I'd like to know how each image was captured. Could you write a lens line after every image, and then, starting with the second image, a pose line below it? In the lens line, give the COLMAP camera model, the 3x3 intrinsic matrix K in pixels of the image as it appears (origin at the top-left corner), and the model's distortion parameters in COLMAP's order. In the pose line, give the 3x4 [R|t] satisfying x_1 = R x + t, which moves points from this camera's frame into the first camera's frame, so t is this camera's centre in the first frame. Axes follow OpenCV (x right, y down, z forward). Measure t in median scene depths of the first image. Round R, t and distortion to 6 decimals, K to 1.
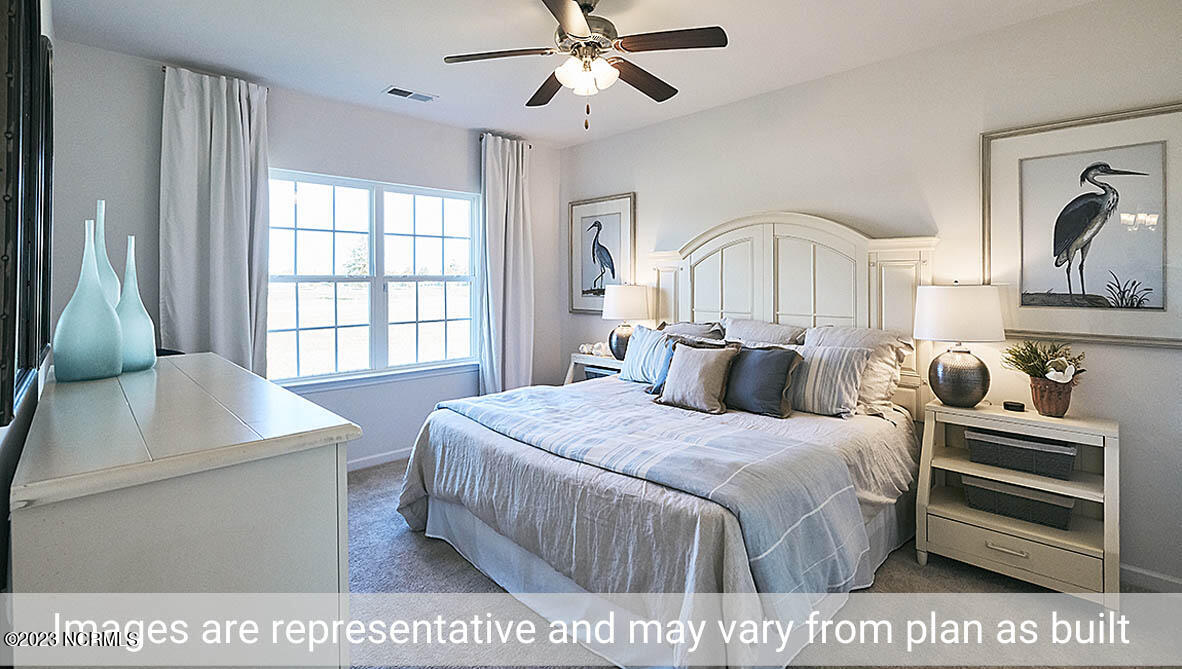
lens RADIAL K [[539.5, 0, 597.8], [0, 539.5, 306.2], [0, 0, 1]] dist [0.001355, 0.000578]
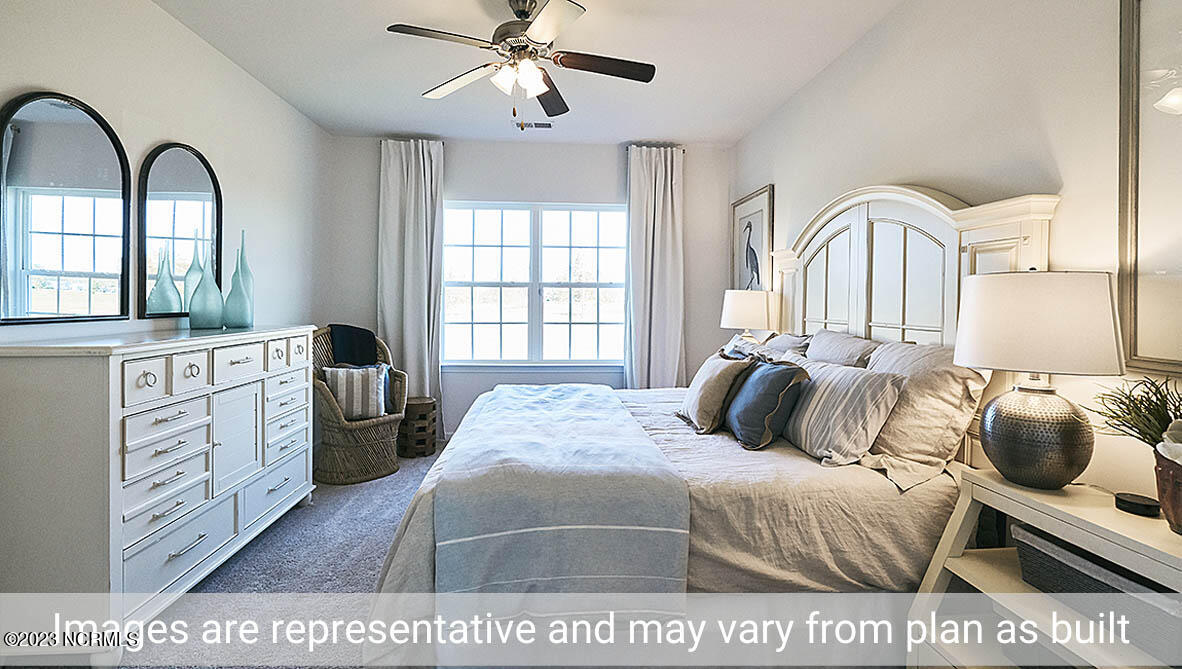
lens RADIAL K [[536.3, 0, 587.1], [0, 536.3, 330.0], [0, 0, 1]] dist [-0.000833, 0.000541]
pose [[0.765168, 0.046170, -0.642173, 0.473017], [-0.042021, 0.998880, 0.021745, 0.019528], [0.642458, 0.010346, 0.766251, 0.179573]]
